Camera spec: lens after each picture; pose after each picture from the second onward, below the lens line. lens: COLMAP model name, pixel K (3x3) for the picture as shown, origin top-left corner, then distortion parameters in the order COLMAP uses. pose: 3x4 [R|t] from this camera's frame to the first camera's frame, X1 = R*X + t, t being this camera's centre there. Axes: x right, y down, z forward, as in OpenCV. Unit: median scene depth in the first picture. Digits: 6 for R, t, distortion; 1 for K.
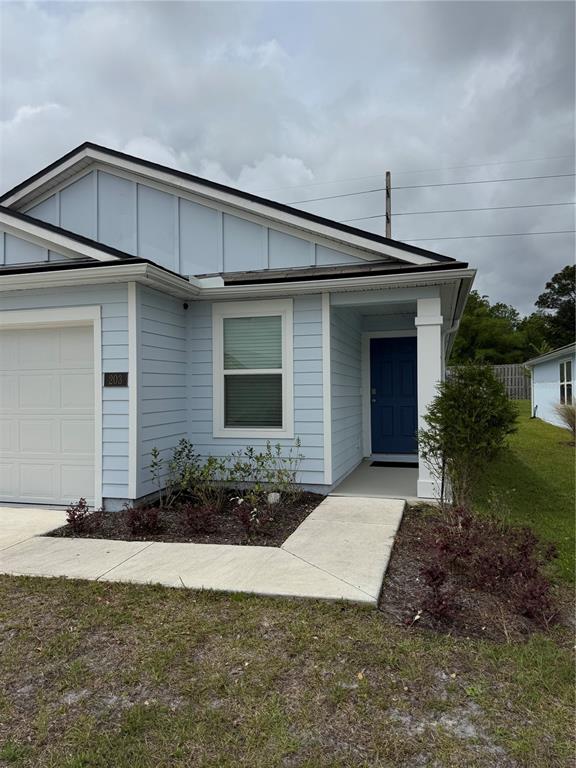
lens RADIAL K [[543.5, 0, 288.0], [0, 543.5, 384.0], [0, 0, 1]] dist [0.010187, 0.001973]
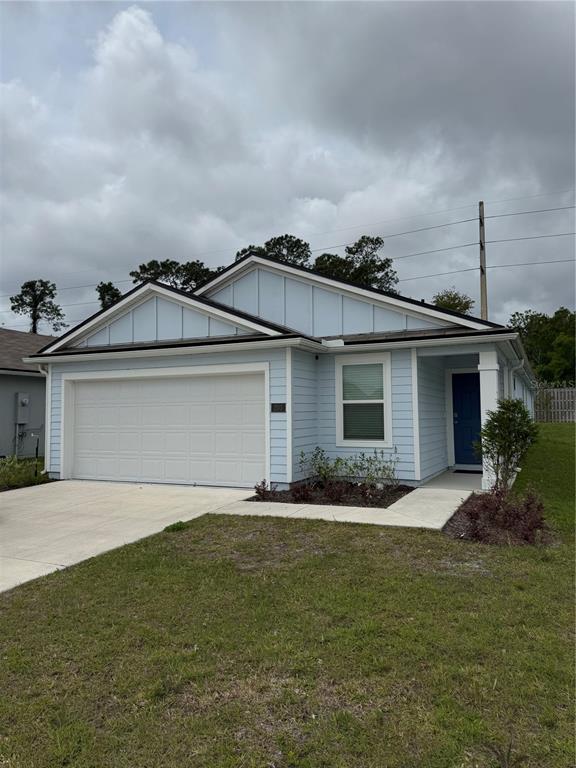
lens RADIAL K [[538.4, 0, 275.4], [0, 538.4, 376.6], [0, 0, 1]] dist [0.064378, 0.000234]
pose [[0.980855, -0.010680, -0.194445, -0.014957], [0.000543, 0.998641, -0.052116, -0.015901], [0.194737, 0.051012, 0.979528, -0.523202]]
